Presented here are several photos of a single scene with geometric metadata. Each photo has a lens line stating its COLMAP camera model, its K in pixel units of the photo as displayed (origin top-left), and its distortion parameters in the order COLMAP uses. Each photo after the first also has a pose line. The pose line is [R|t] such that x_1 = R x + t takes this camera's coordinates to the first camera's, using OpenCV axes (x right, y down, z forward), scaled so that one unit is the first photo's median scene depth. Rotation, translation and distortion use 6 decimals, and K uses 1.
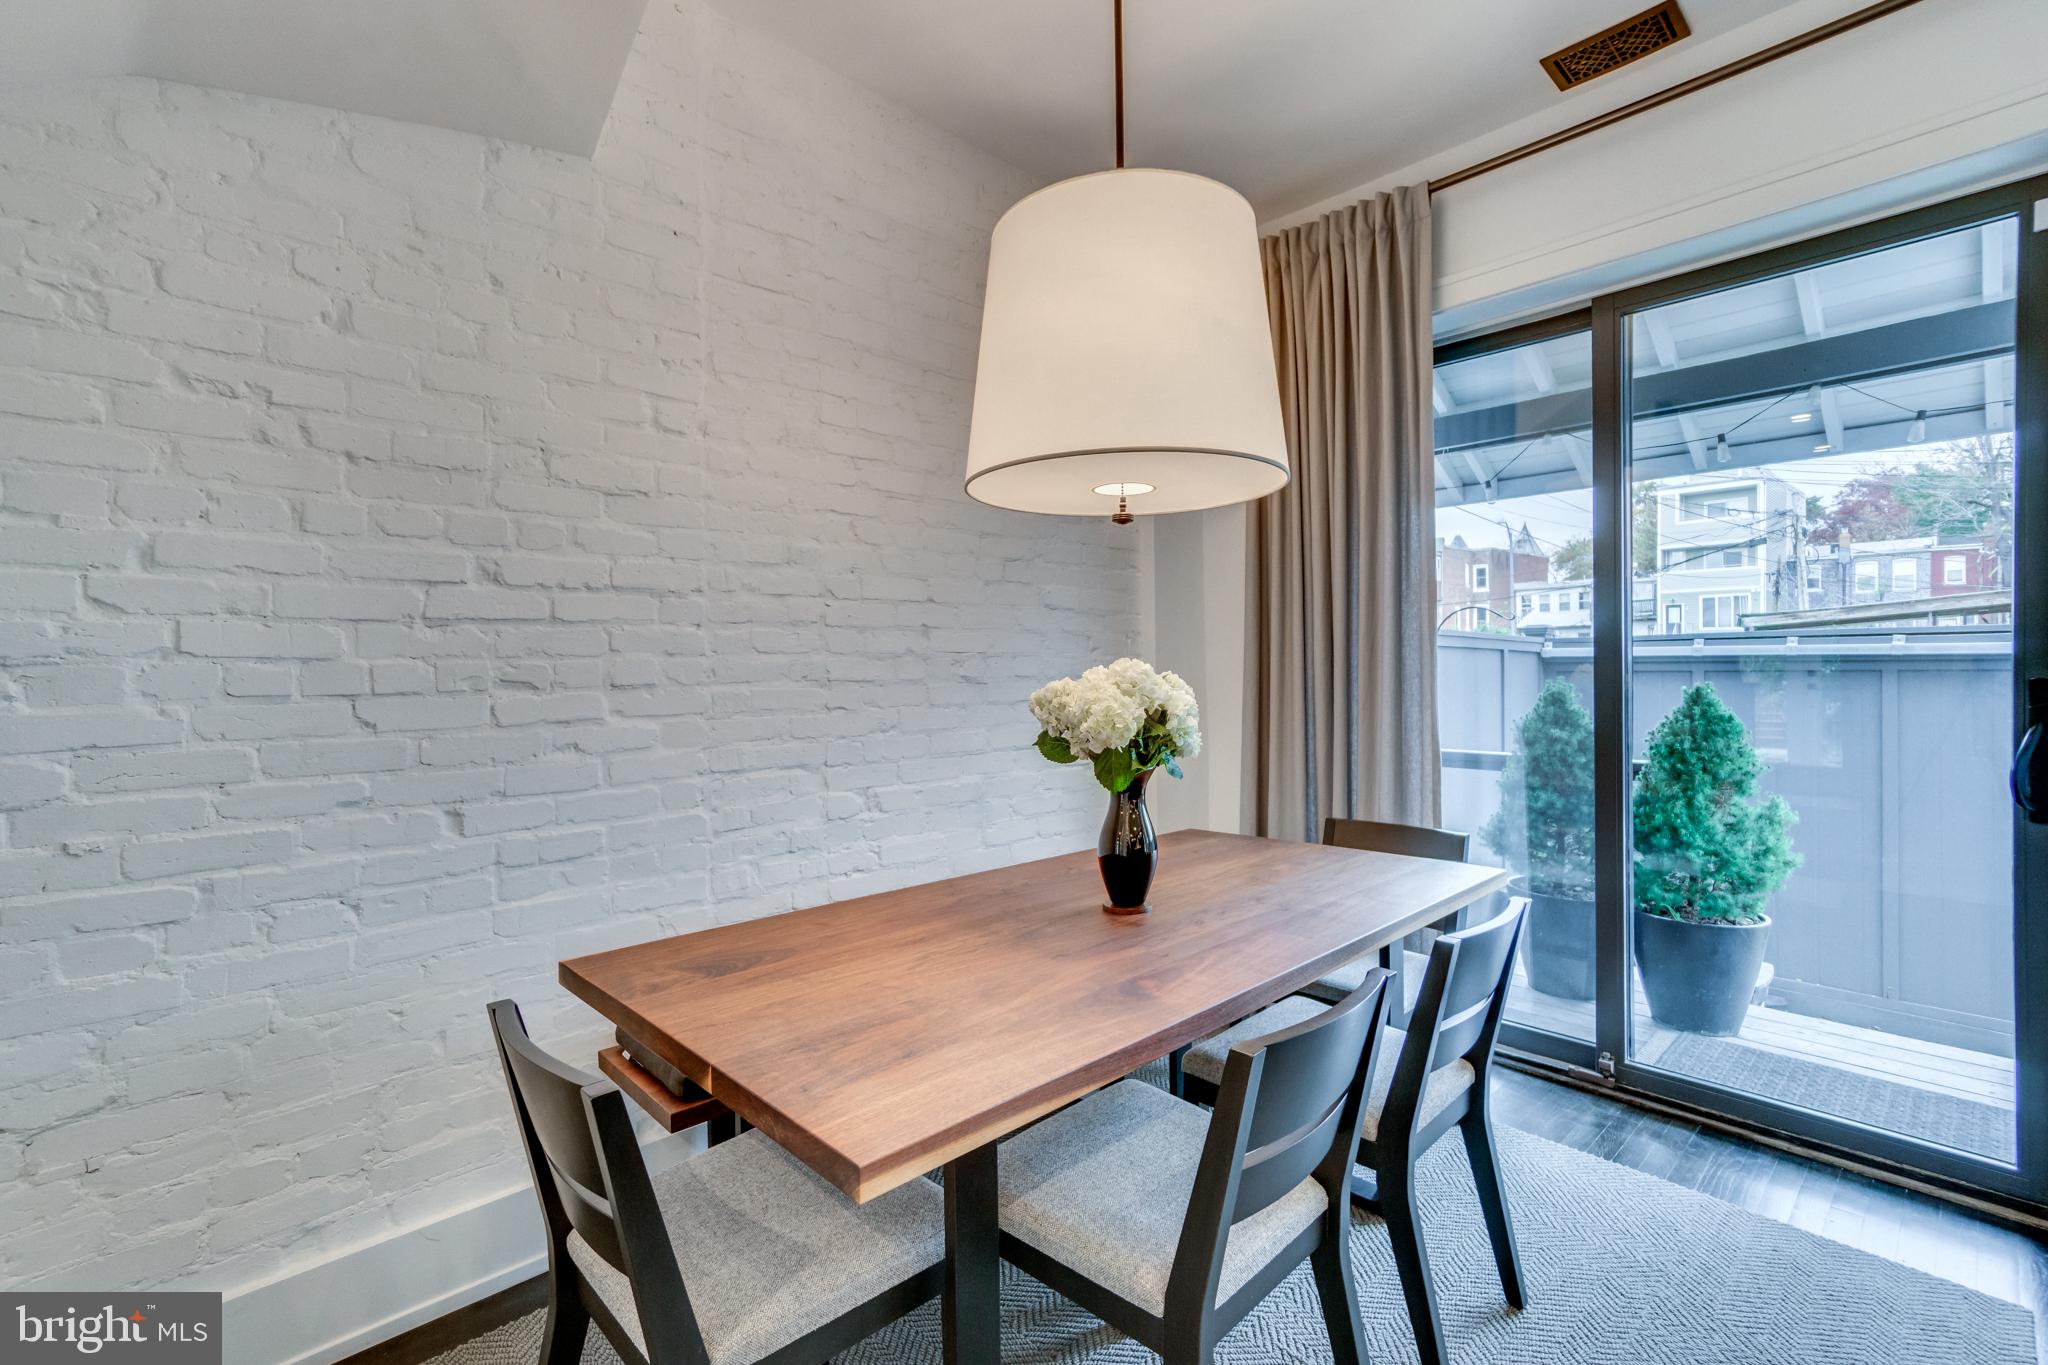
lens RADIAL K [[899.2, 0, 1017.7], [0, 899.2, 677.4], [0, 0, 1]] dist [-0.003746, 0.012676]
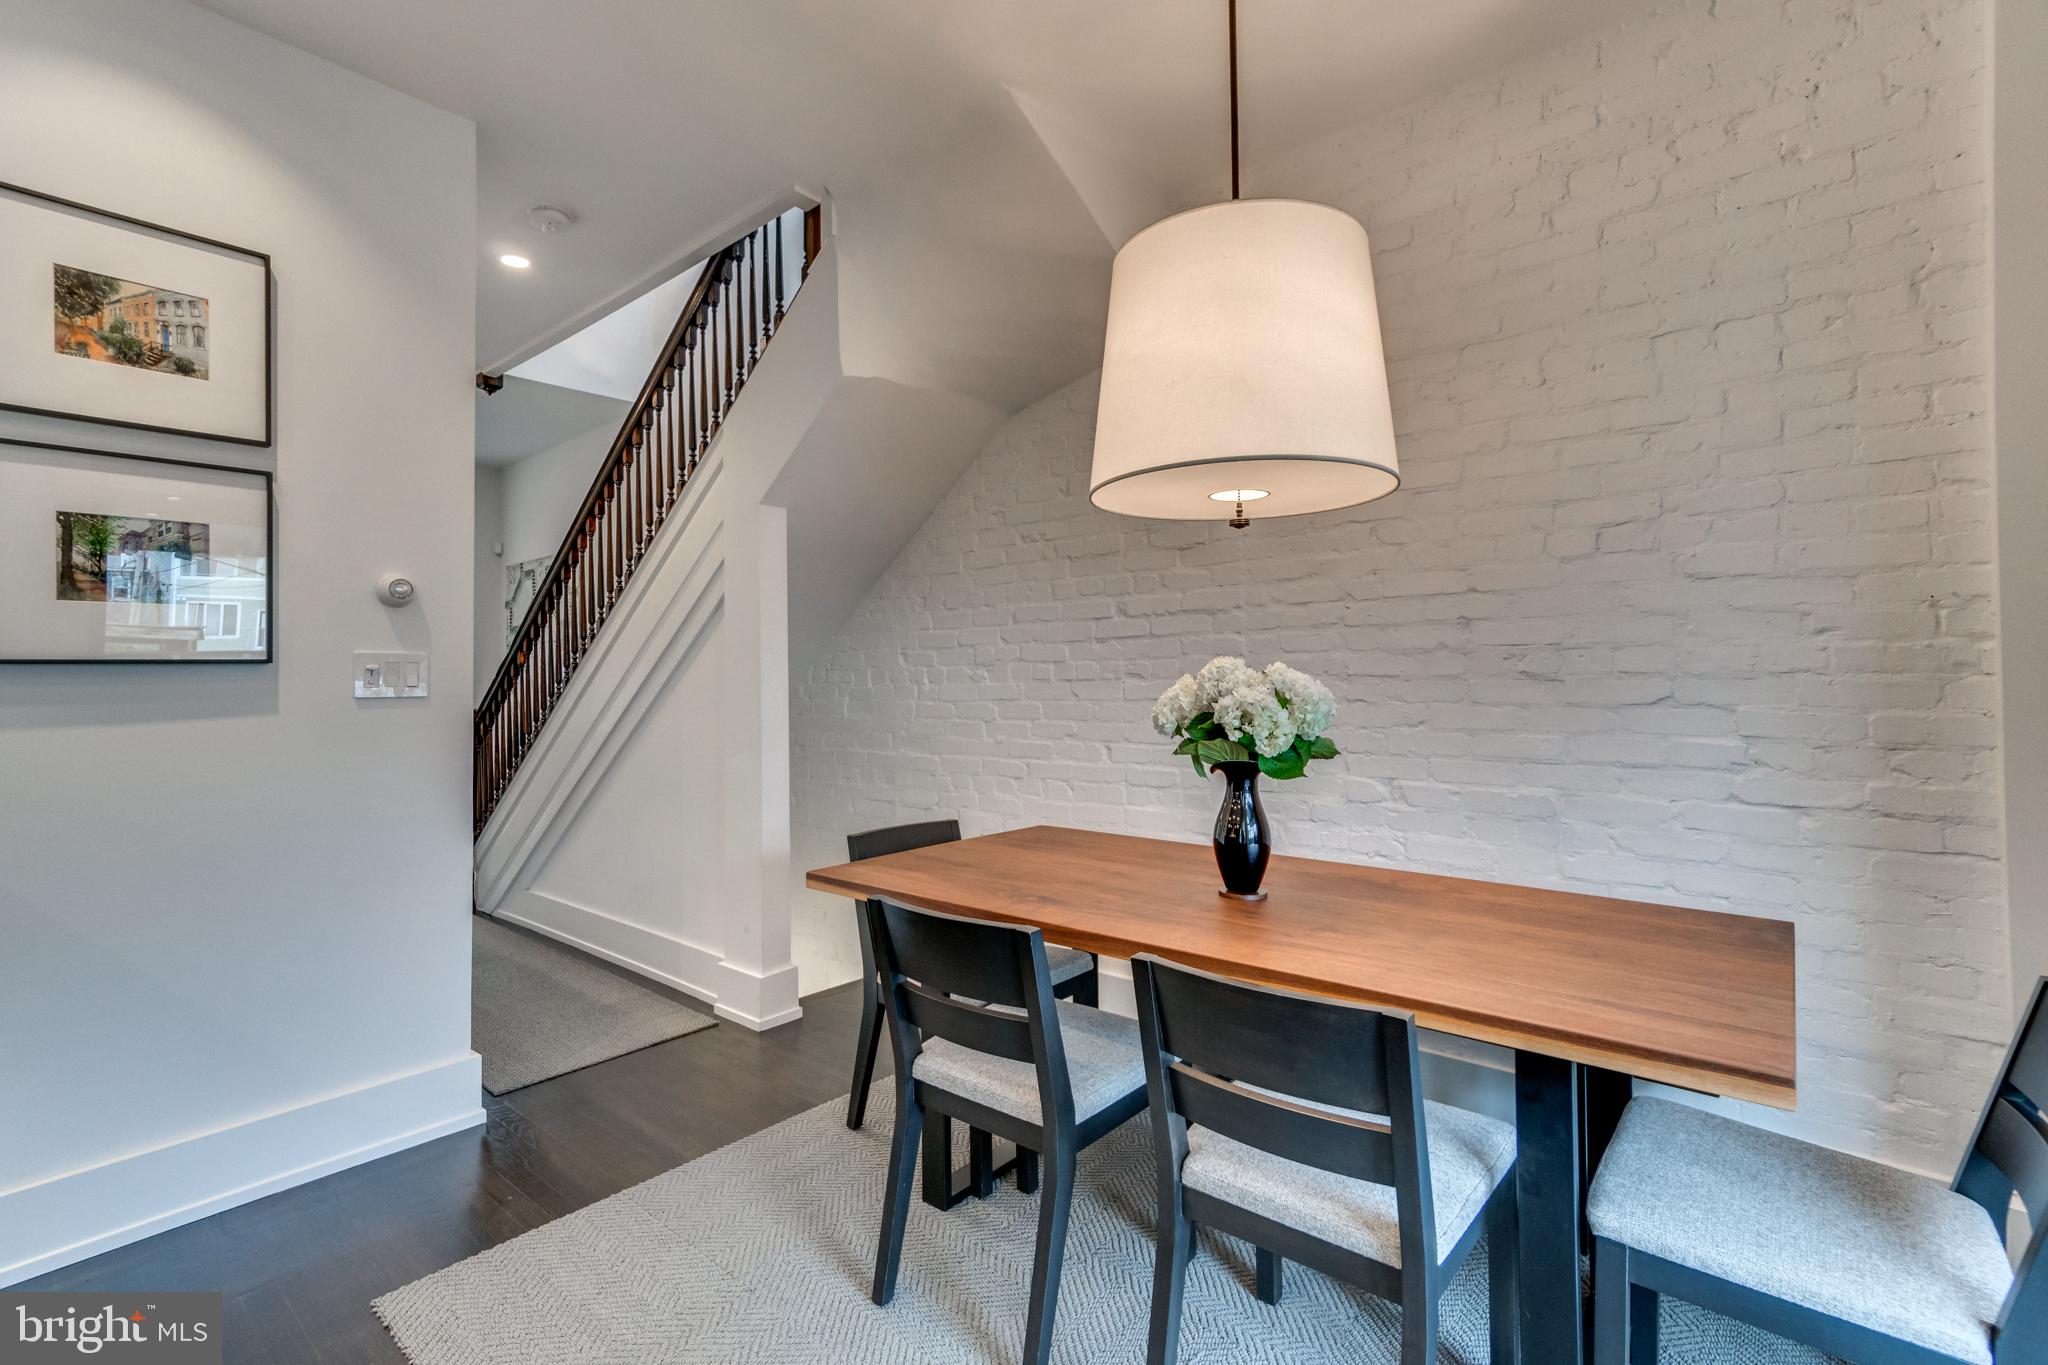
lens RADIAL K [[899.2, 0, 1017.7], [0, 899.2, 677.4], [0, 0, 1]] dist [-0.003746, 0.012676]
pose [[0.126362, 0.011785, -0.991914, 0.970149], [-0.002086, 0.999930, 0.011614, -0.006683], [0.991982, 0.000601, 0.126378, 0.524020]]
